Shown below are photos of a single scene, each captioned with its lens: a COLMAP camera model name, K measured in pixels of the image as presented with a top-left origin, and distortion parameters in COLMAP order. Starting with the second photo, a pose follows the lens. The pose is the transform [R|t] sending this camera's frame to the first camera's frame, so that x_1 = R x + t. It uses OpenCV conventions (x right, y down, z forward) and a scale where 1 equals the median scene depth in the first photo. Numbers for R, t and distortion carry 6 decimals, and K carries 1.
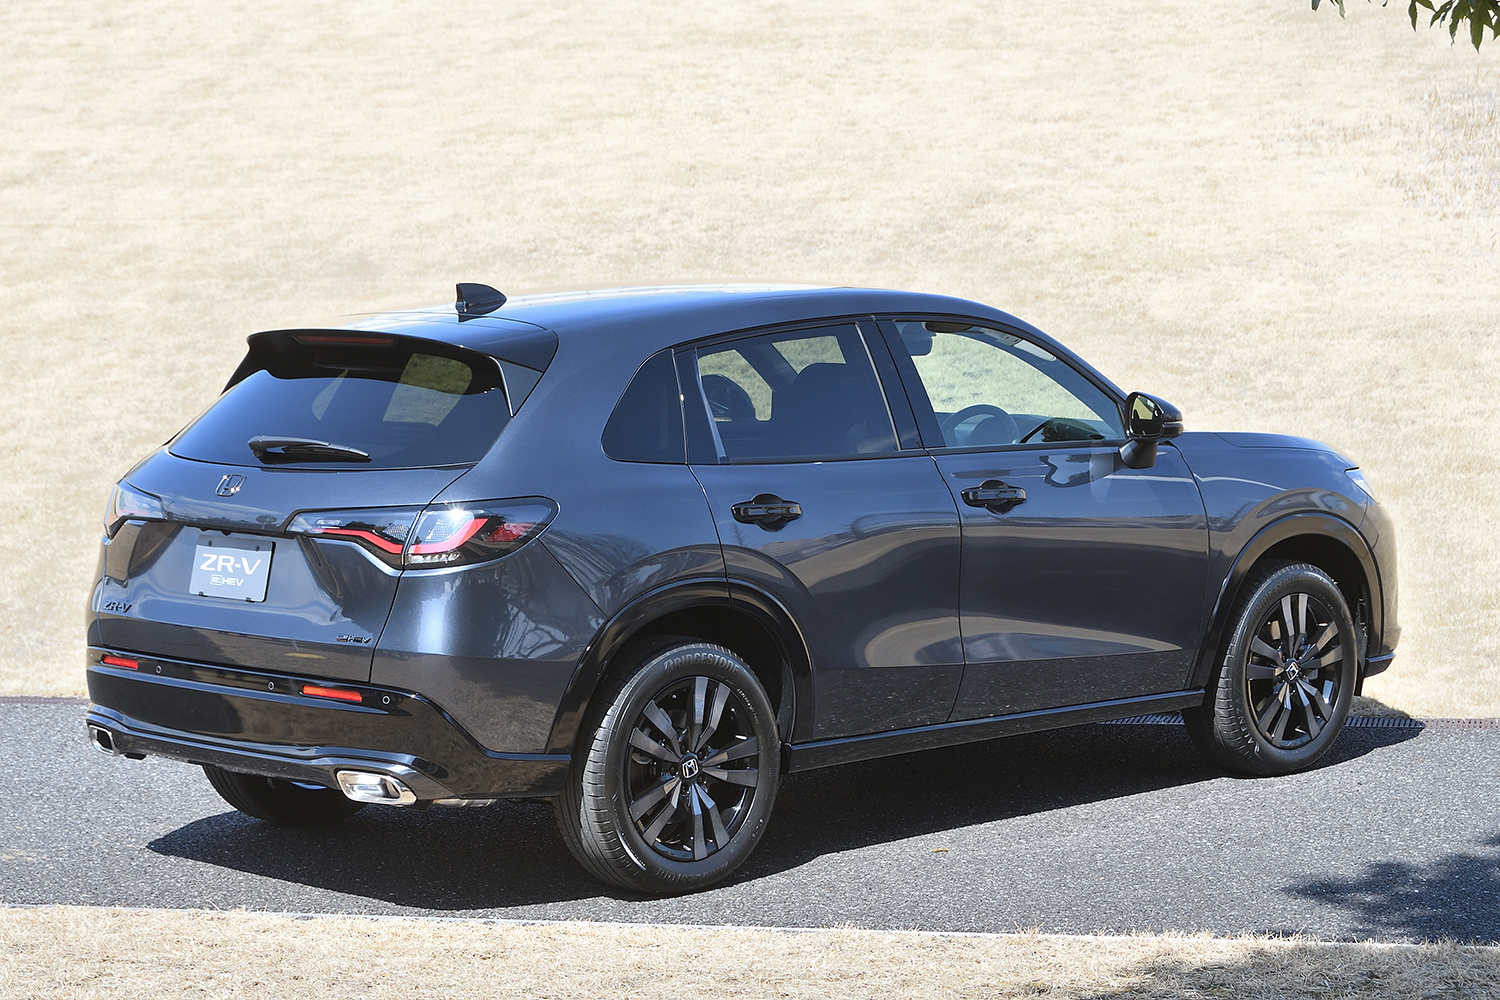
lens RADIAL K [[3635.2, 0, 722.2], [0, 3635.2, 551.7], [0, 0, 1]] dist [-0.025496, 0.000000]
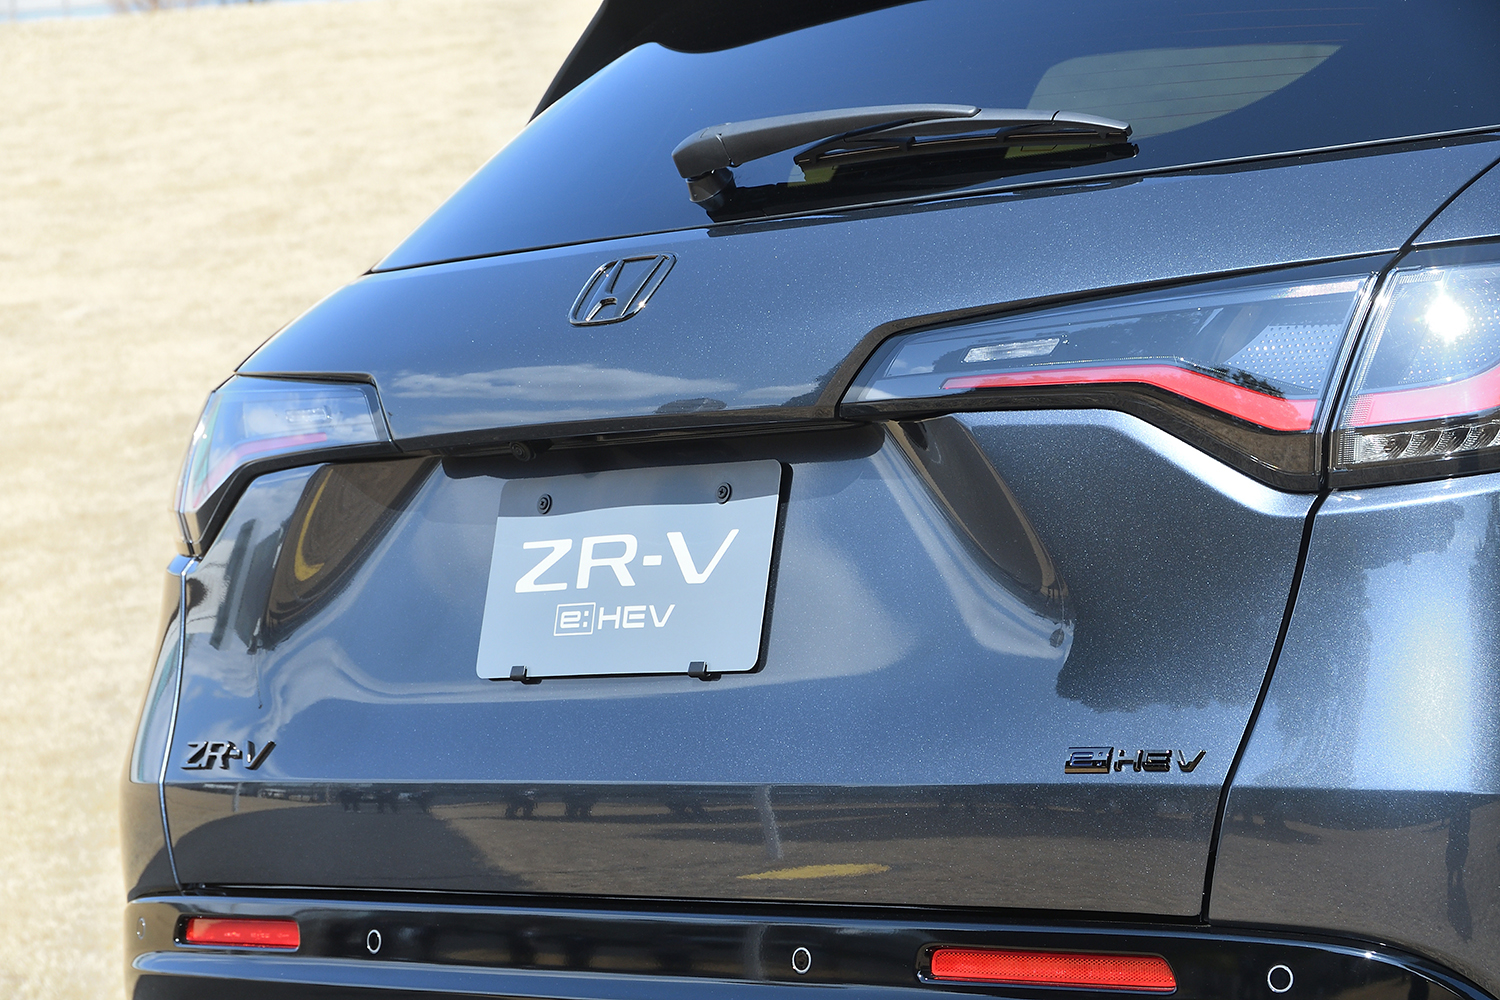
lens RADIAL K [[4570.8, 0, 706.7], [0, 4570.8, 559.4], [0, 0, 1]] dist [-0.007569, 0.000000]
pose [[0.999096, -0.028162, -0.031836, -0.058261], [0.024523, 0.993693, -0.109420, 0.021768], [0.034716, 0.108541, 0.993486, 0.316368]]
